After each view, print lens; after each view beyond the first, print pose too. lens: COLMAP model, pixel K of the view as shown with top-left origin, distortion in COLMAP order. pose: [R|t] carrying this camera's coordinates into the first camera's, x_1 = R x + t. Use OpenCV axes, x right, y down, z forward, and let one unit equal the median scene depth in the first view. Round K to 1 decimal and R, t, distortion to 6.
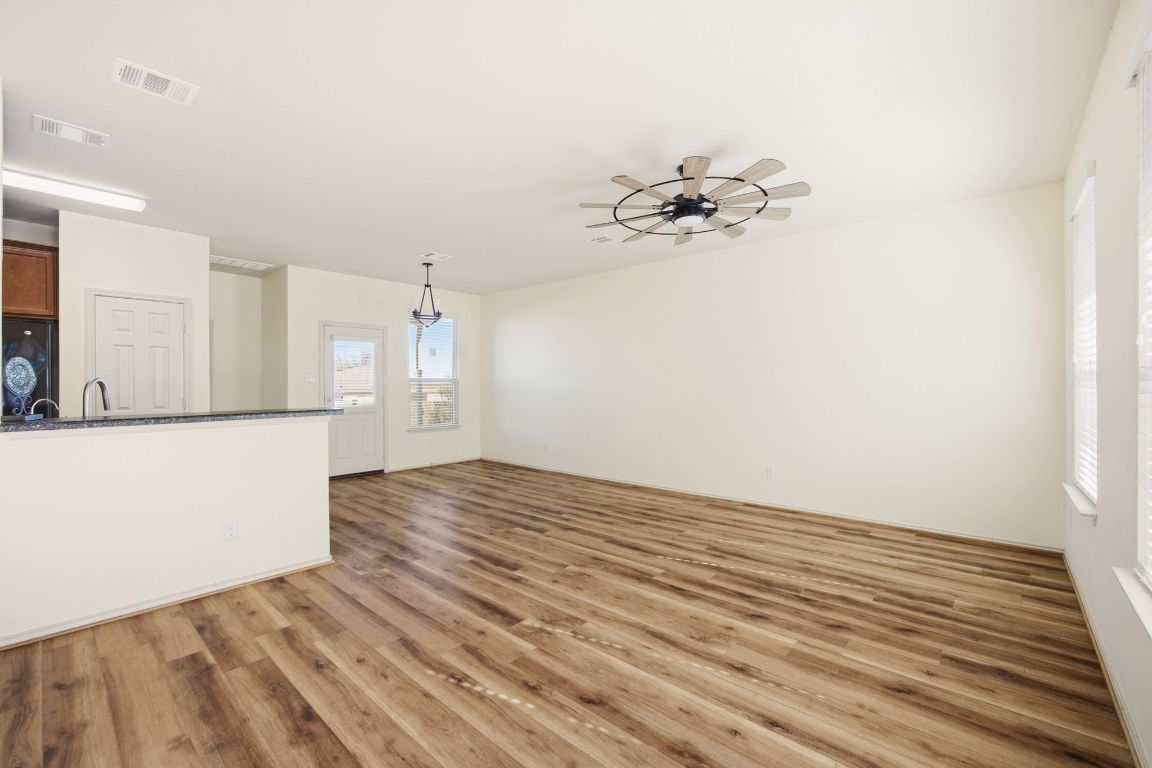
lens RADIAL K [[482.4, 0, 573.9], [0, 482.4, 383.8], [0, 0, 1]] dist [-0.029764, 0.014278]
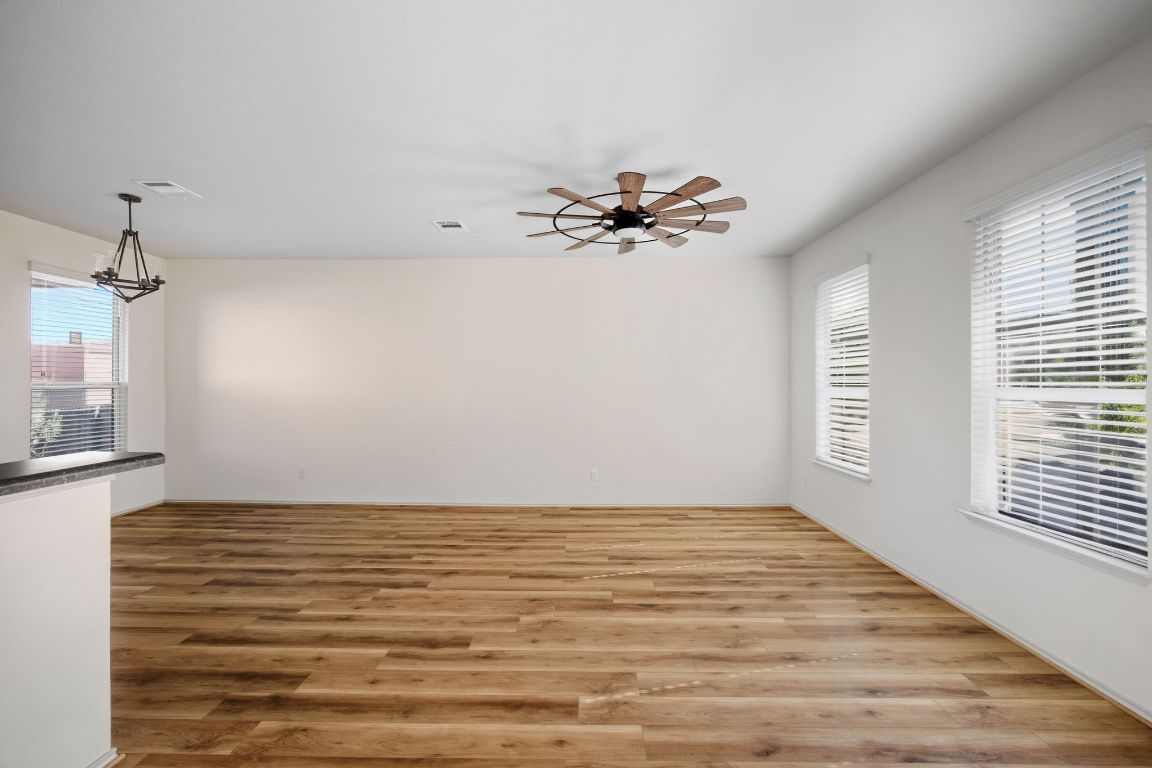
lens RADIAL K [[482.4, 0, 573.9], [0, 482.4, 383.8], [0, 0, 1]] dist [-0.029764, 0.014278]
pose [[0.754602, 0.005304, 0.656161, -0.495530], [-0.003404, 0.999986, -0.004168, -0.020492], [-0.656174, 0.000911, 0.754609, 0.325729]]
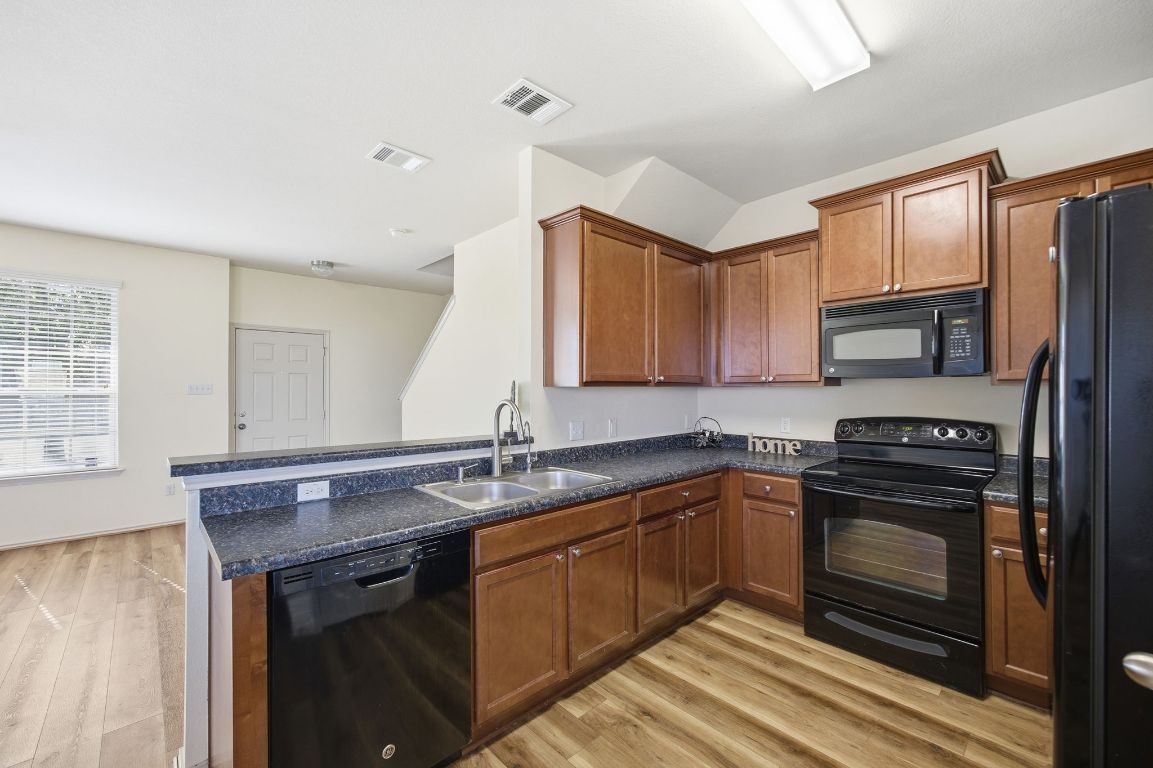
lens RADIAL K [[468.7, 0, 581.3], [0, 468.7, 384.8], [0, 0, 1]] dist [-0.008712, 0.000250]
pose [[-0.996998, 0.003589, 0.077349, -1.021511], [0.003009, 0.999967, -0.007602, -0.026462], [-0.077374, -0.007347, -0.996975, 1.537080]]
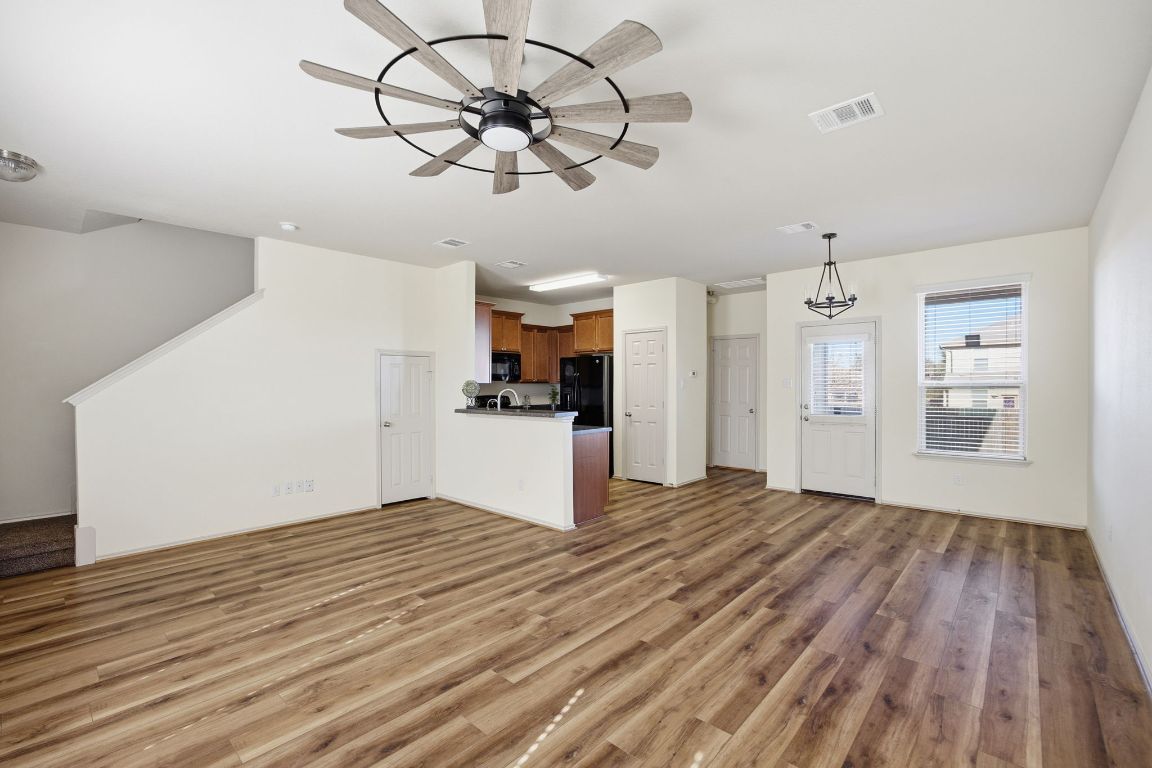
lens RADIAL K [[499.0, 0, 580.3], [0, 499.0, 384.8], [0, 0, 1]] dist [-0.036317, 0.013227]
pose [[0.002457, 0.000958, -0.999997, 0.870811], [0.004665, 0.999989, 0.000969, -0.023464], [0.999986, -0.004667, 0.002452, 1.090875]]
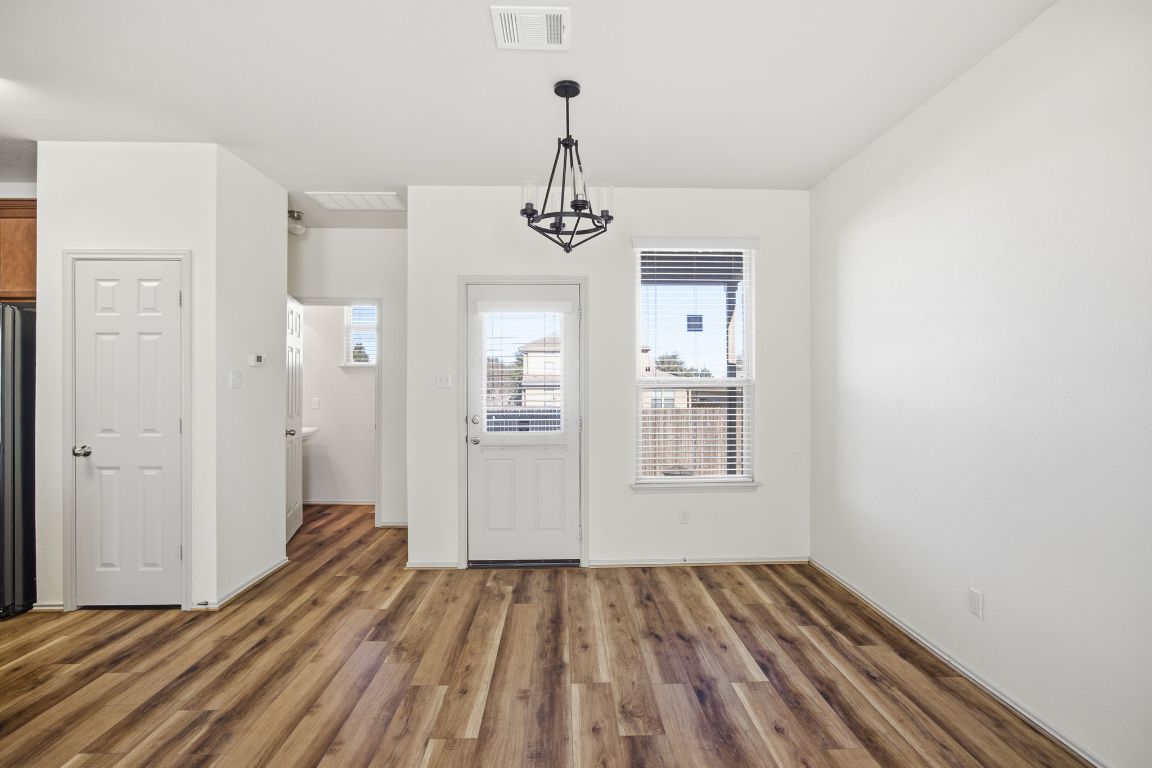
lens RADIAL K [[538.5, 0, 580.6], [0, 538.5, 384.7], [0, 0, 1]] dist [-0.029566, 0.012583]
pose [[0.698301, 0.002585, -0.715800, 0.020575], [0.000292, 0.999992, 0.003895, -0.017602], [0.715804, -0.002929, 0.698295, 1.280806]]
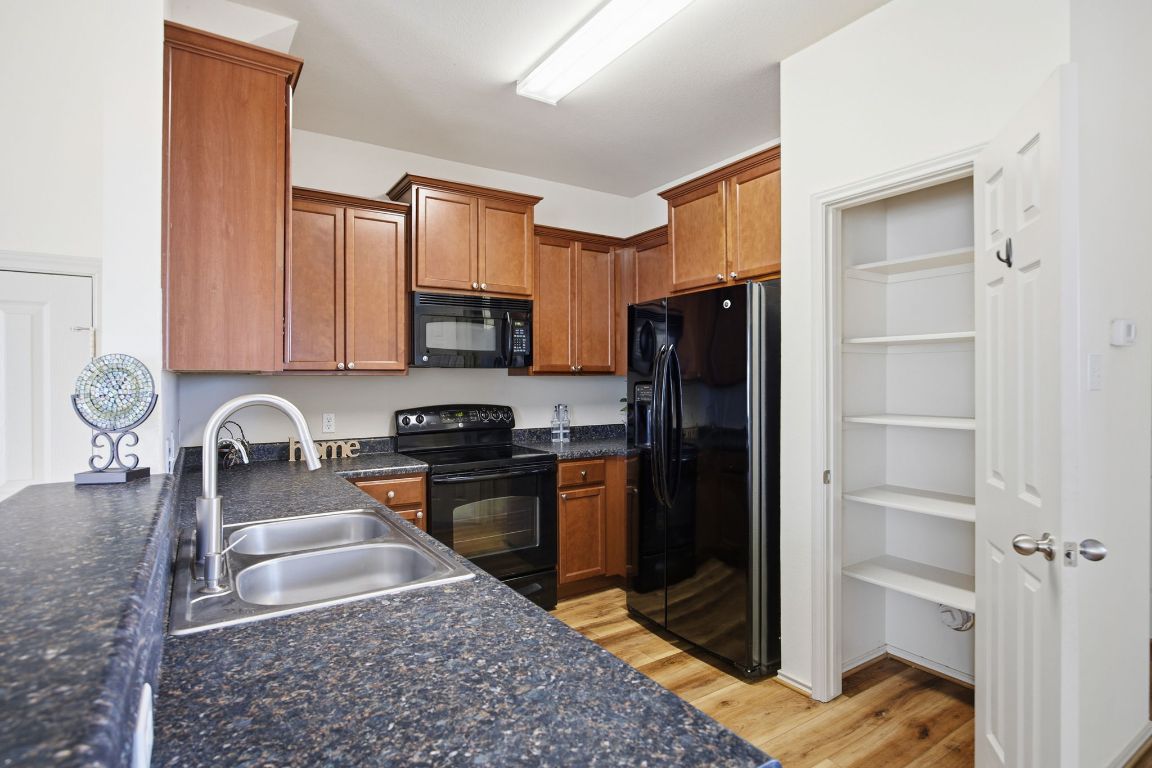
lens RADIAL K [[586.4, 0, 576.0], [0, 586.4, 384.0], [0, 0, 1]] dist [0.000109, 0.000131]
pose [[-0.255228, 0.006403, -0.966860, -0.496489], [0.002022, 0.999979, 0.006089, -0.019960], [0.966879, -0.000400, -0.255235, 1.176547]]
